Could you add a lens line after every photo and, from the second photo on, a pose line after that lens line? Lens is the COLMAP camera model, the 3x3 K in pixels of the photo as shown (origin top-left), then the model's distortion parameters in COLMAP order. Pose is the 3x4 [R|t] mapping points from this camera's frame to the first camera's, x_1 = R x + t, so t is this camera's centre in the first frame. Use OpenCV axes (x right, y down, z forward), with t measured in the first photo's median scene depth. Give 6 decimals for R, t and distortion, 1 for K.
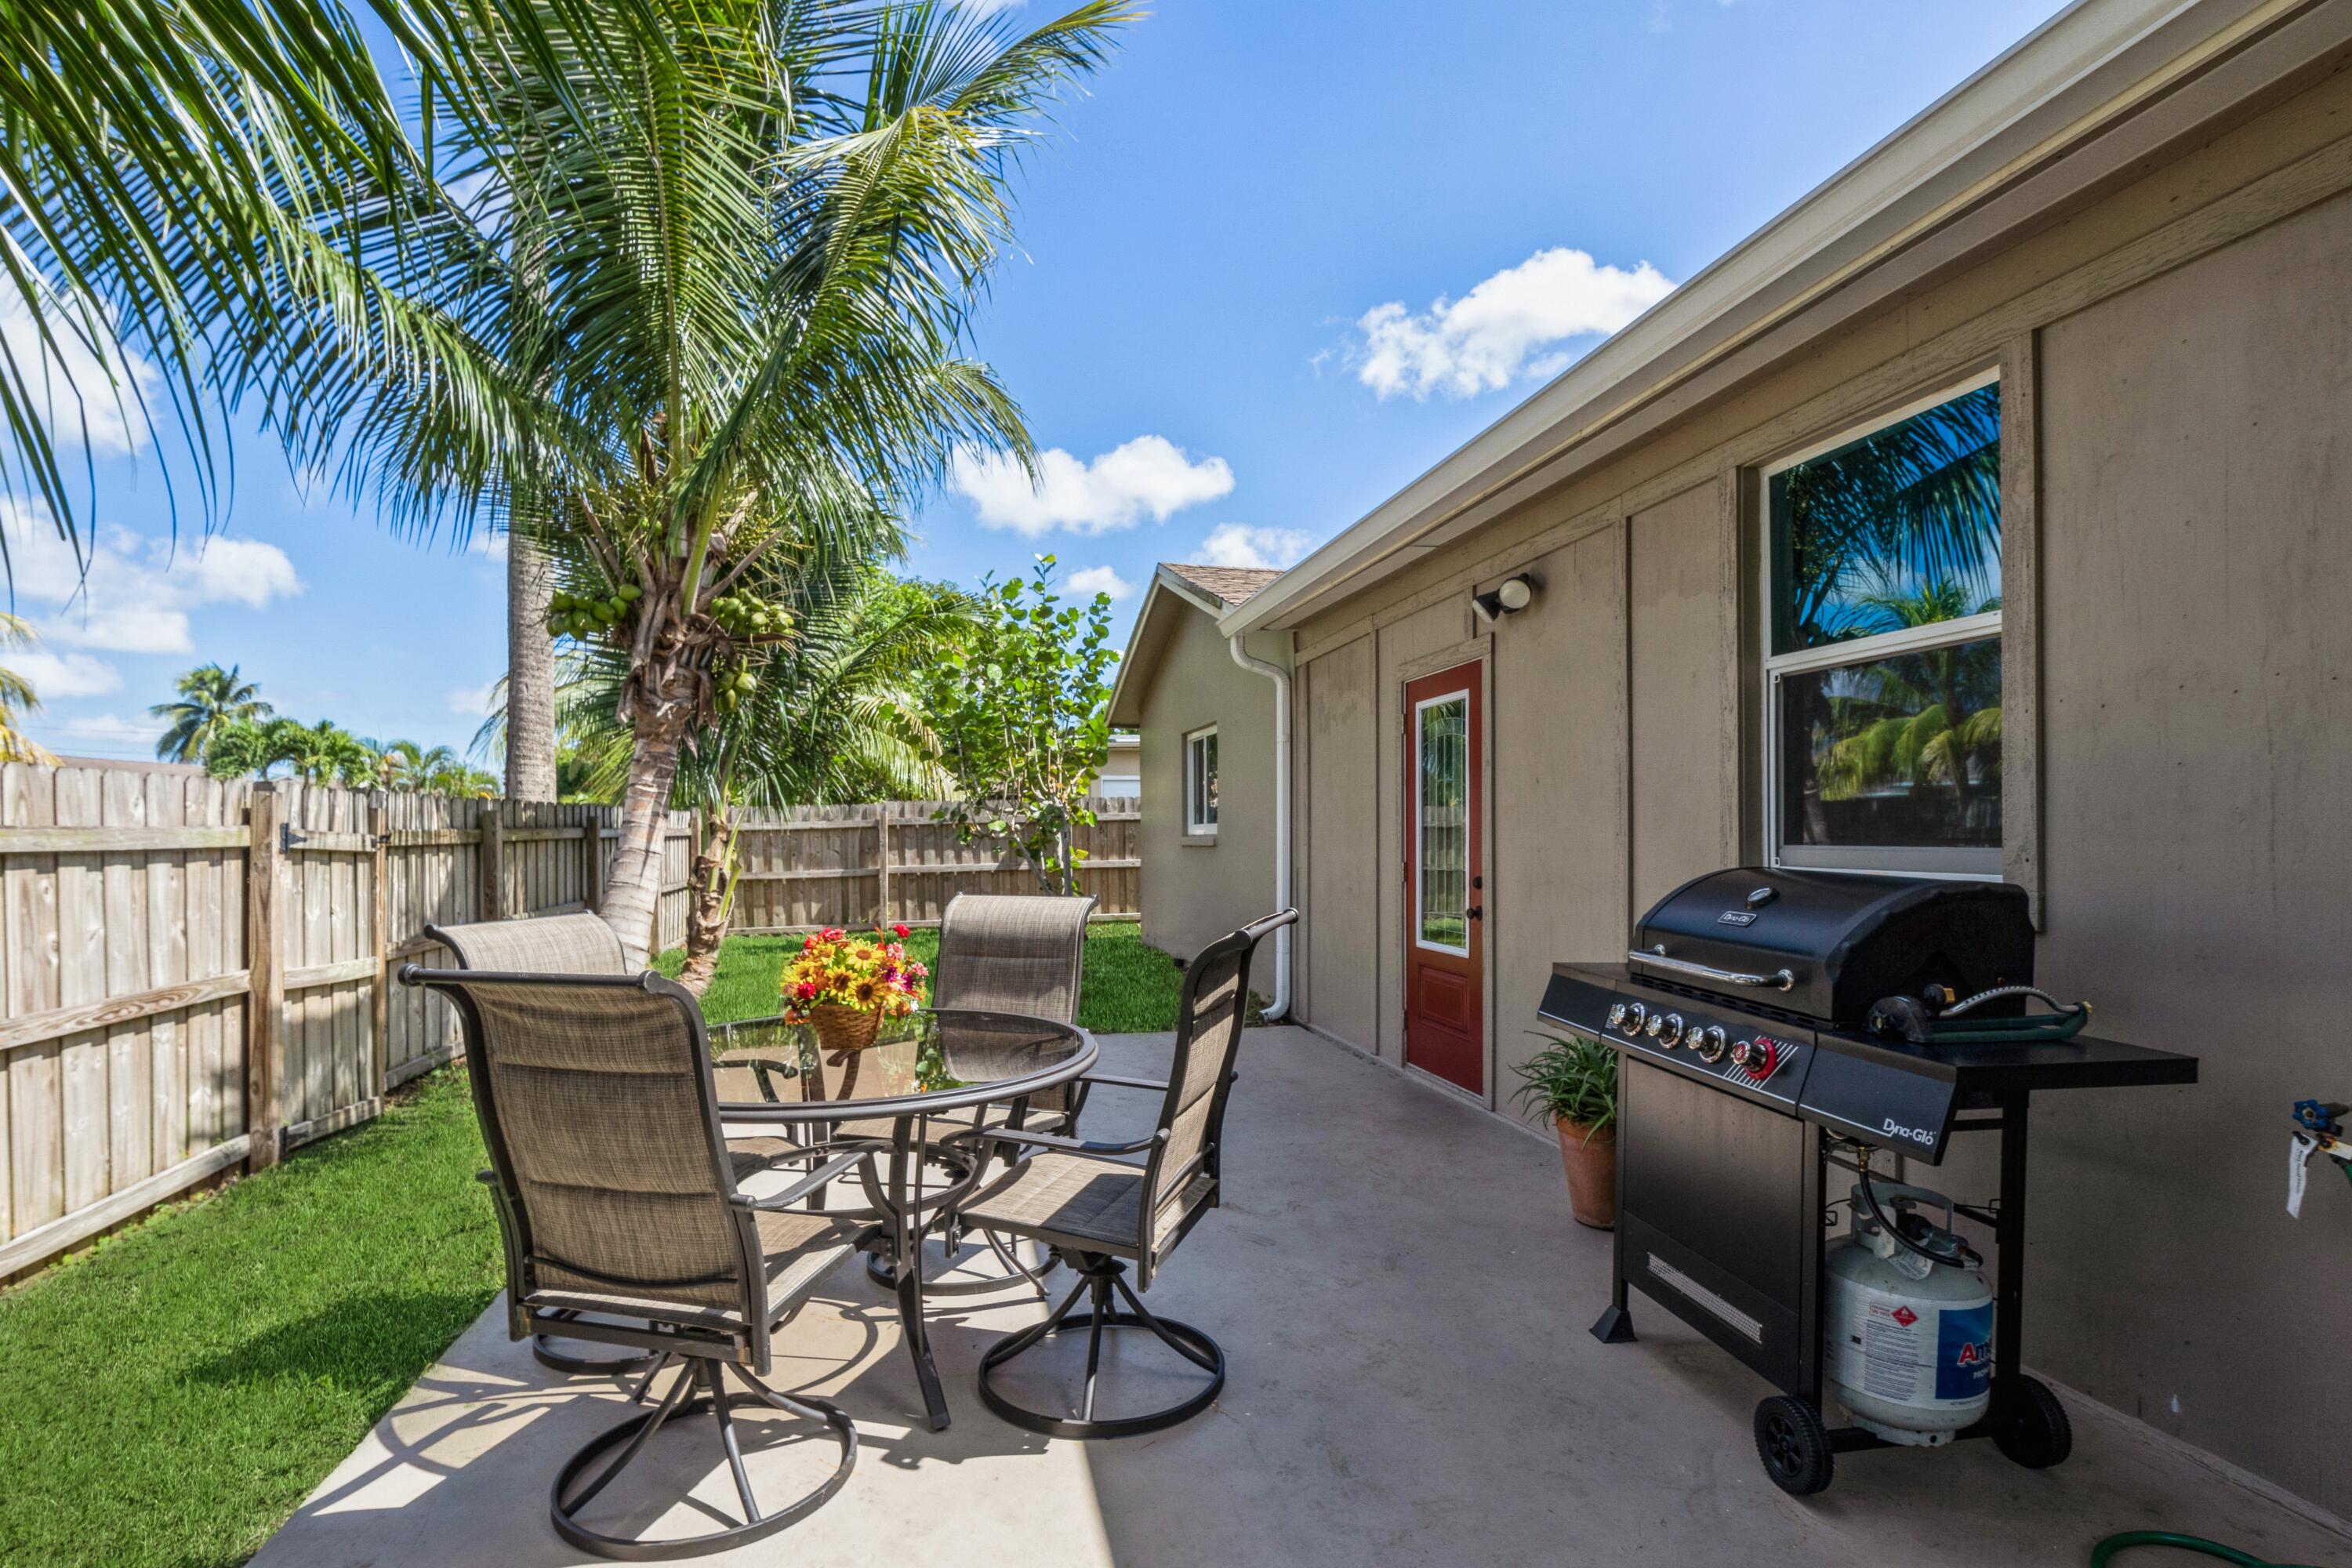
lens RADIAL K [[1185.0, 0, 1176.0], [0, 1185.0, 784.0], [0, 0, 1]] dist [-0.009349, 0.000424]
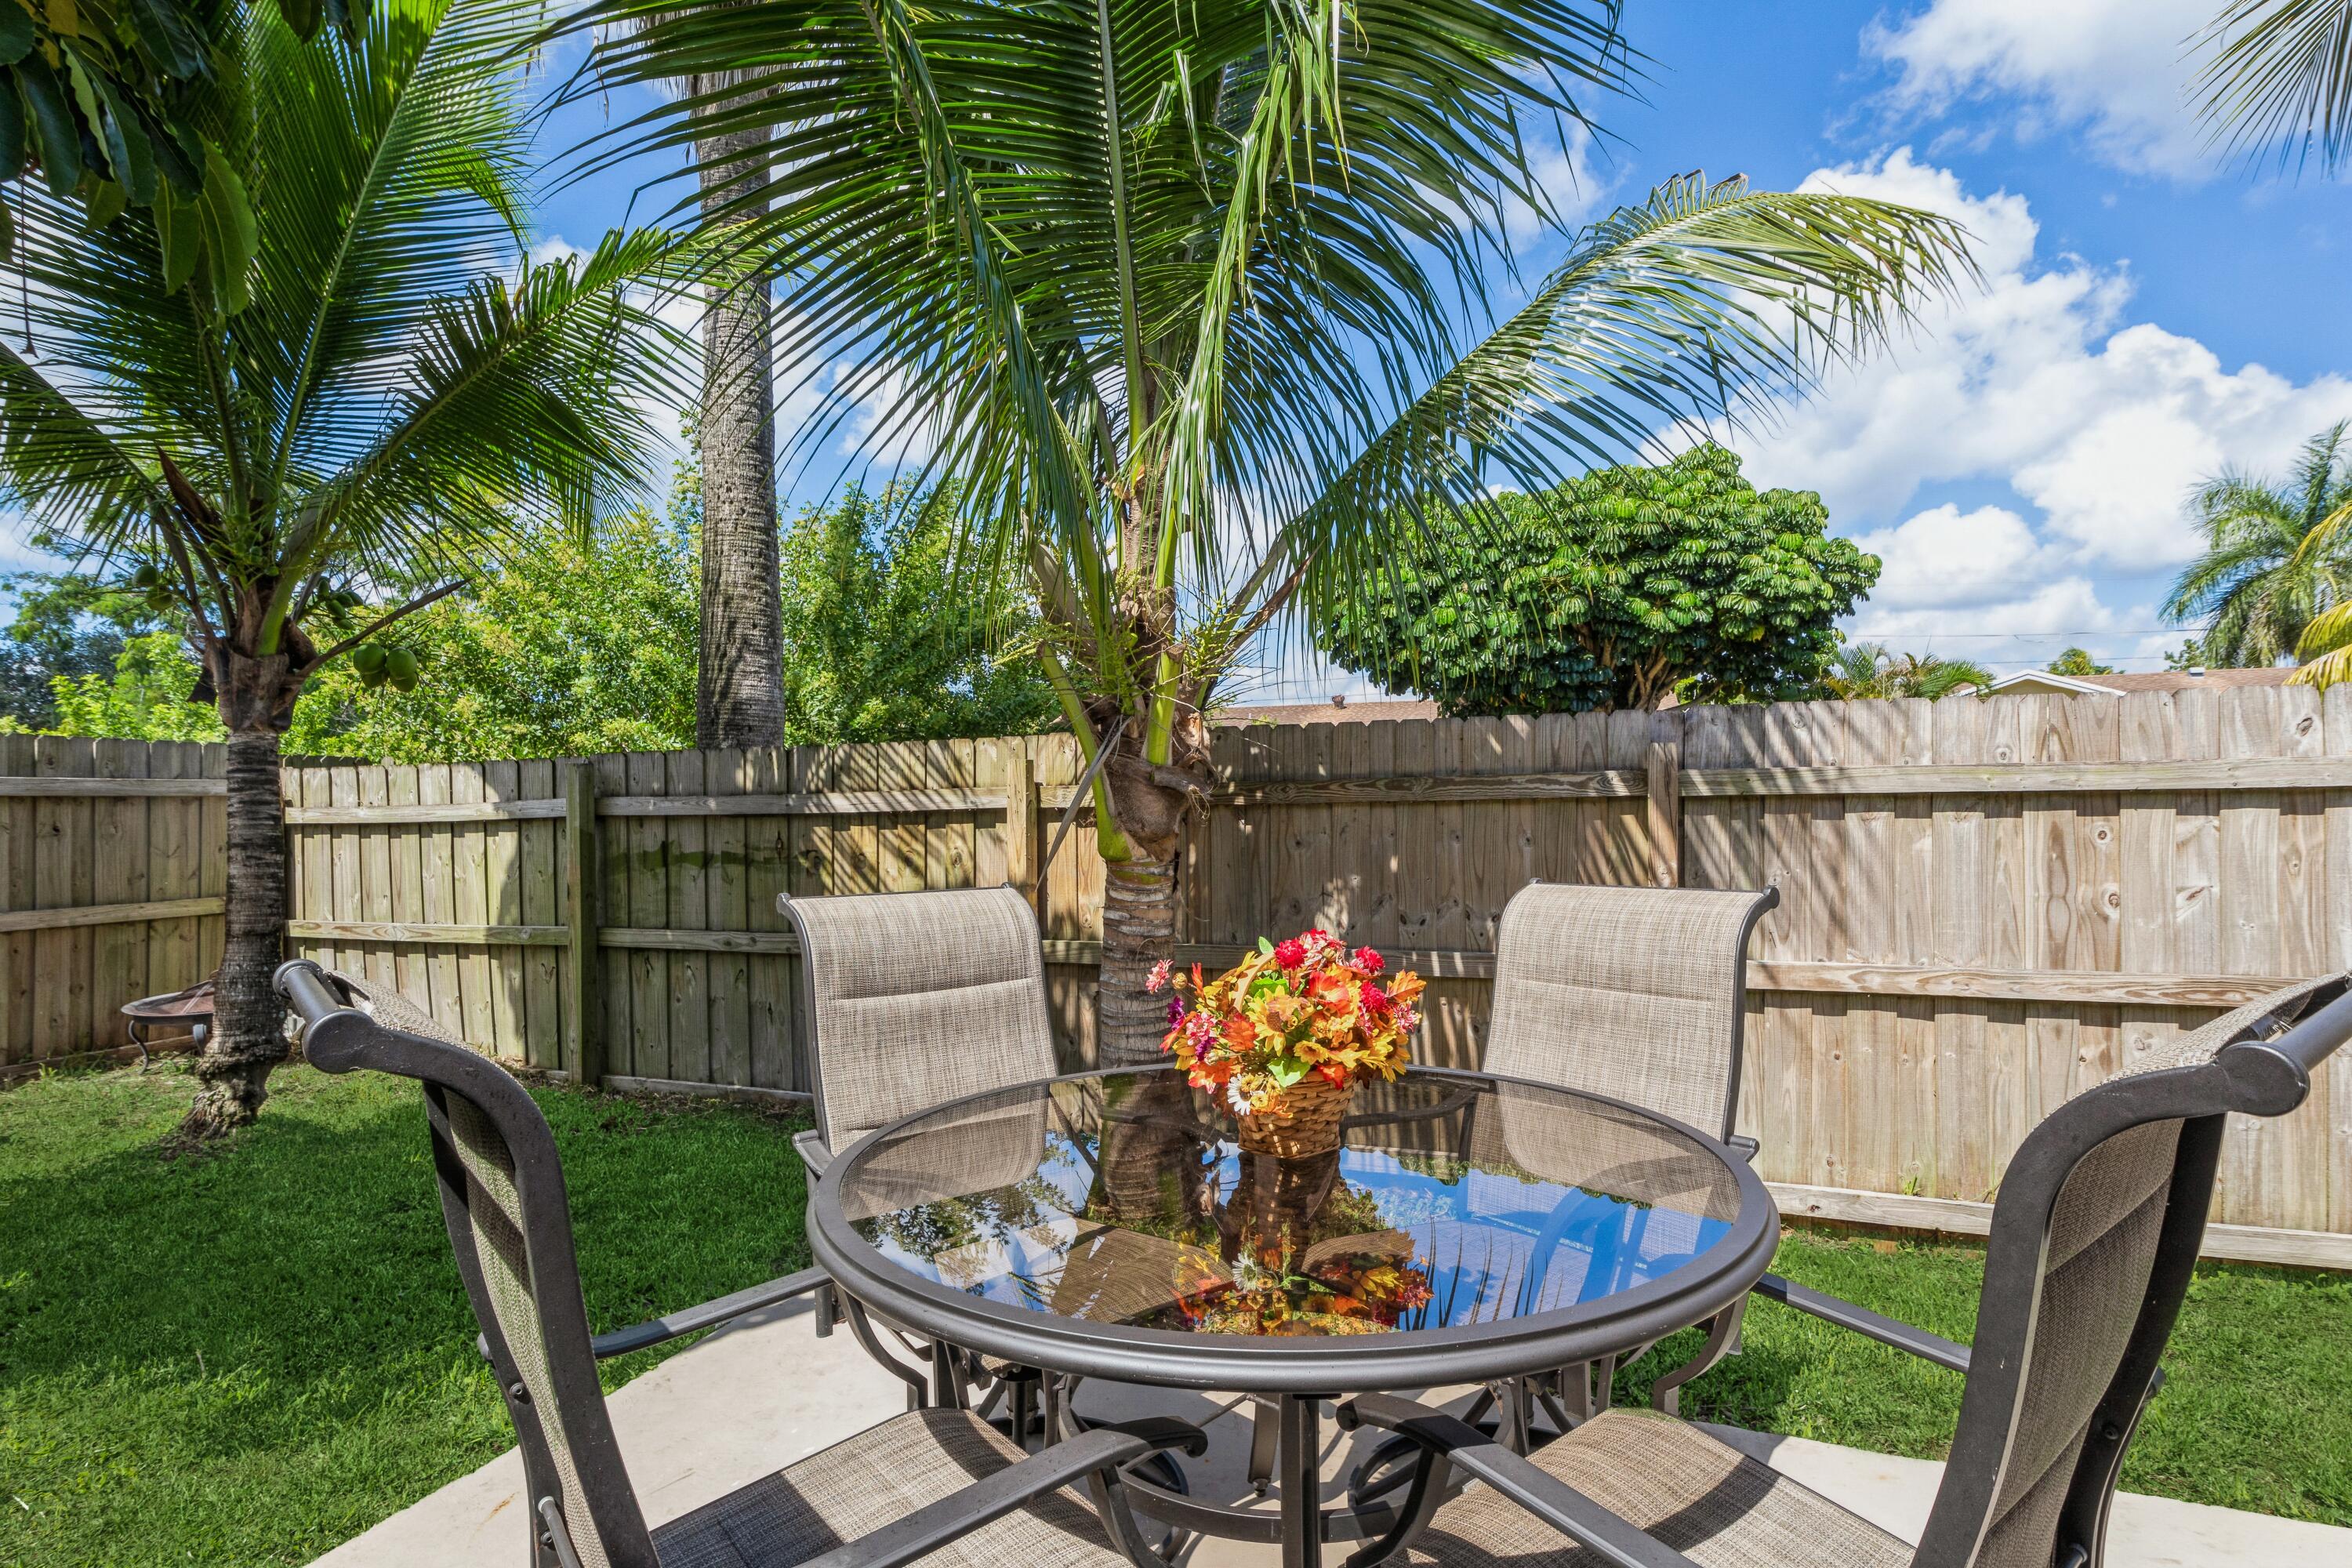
lens RADIAL K [[1144.0, 0, 1128.4], [0, 1144.0, 781.3], [0, 0, 1]] dist [0.001947, 0.000757]
pose [[-0.539531, -0.007266, -0.841934, 0.043932], [0.049354, 0.997970, -0.040240, 0.014231], [0.840518, -0.063263, -0.538077, 0.246211]]
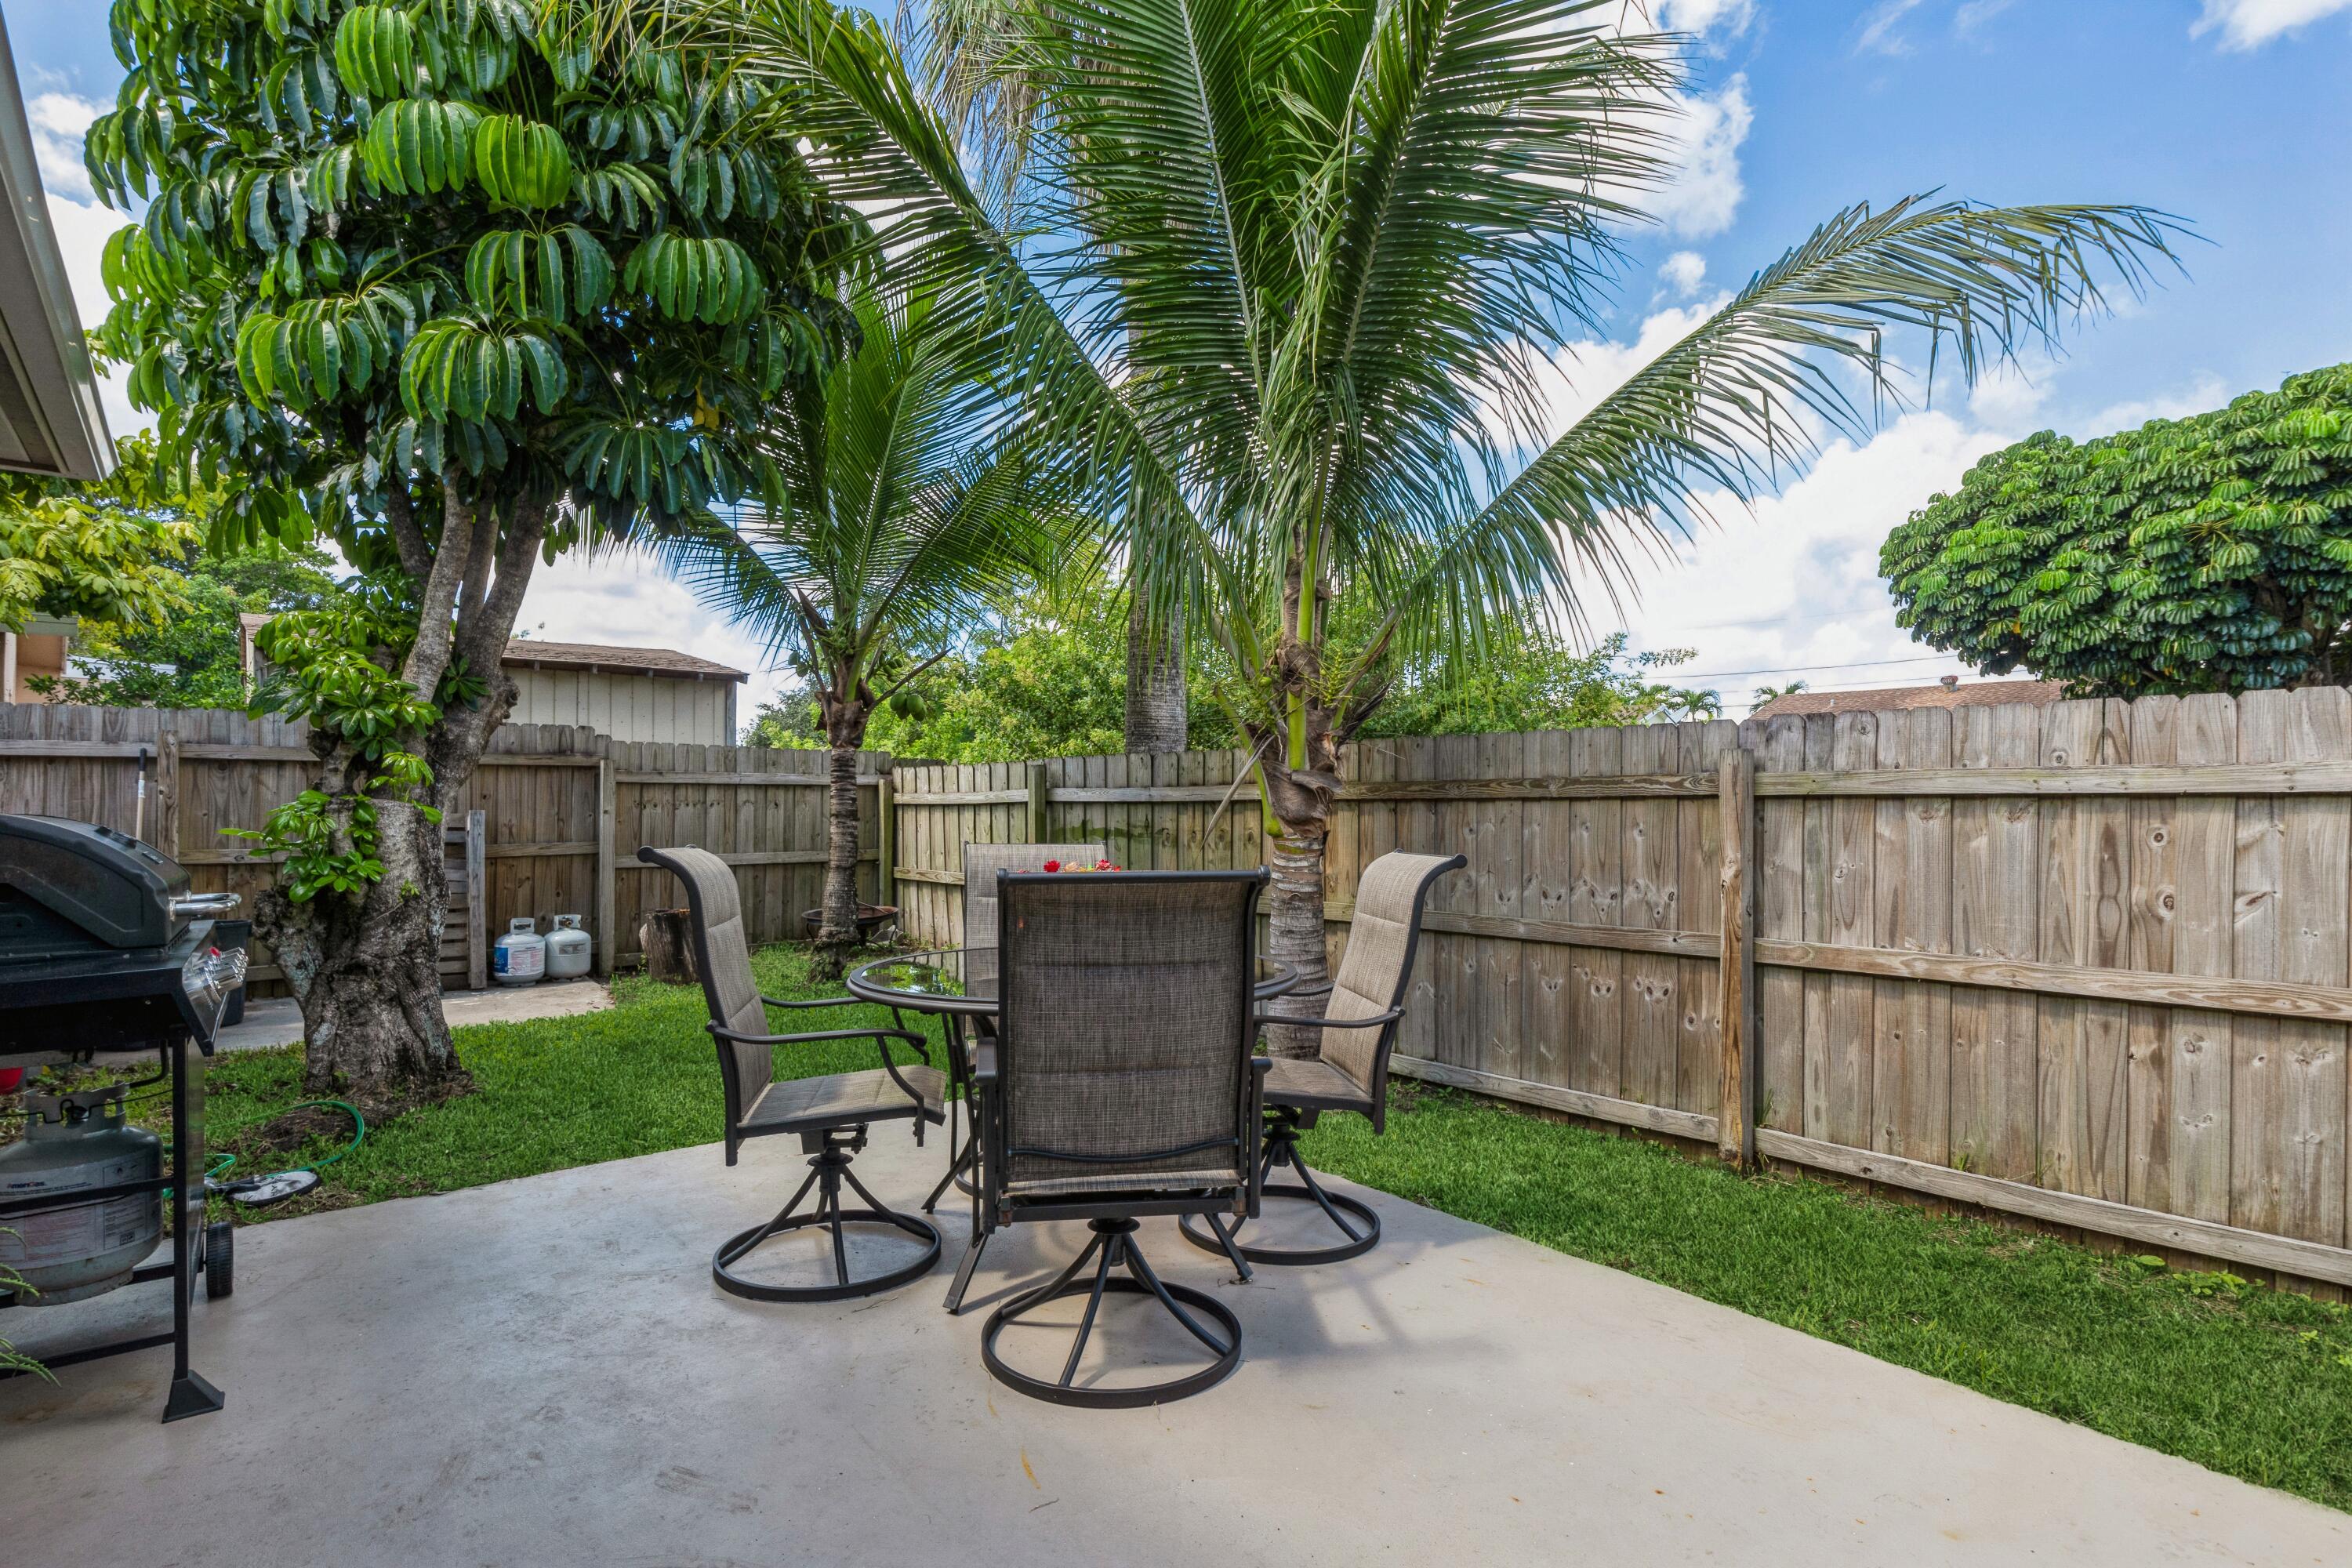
lens RADIAL K [[1152.7, 0, 1150.9], [0, 1152.7, 779.4], [0, 0, 1]] dist [-0.005866, 0.000395]
pose [[-0.882009, -0.005322, -0.471202, 0.033848], [0.022277, 0.998347, -0.052973, 0.021905], [0.470705, -0.057220, -0.880433, 0.405850]]
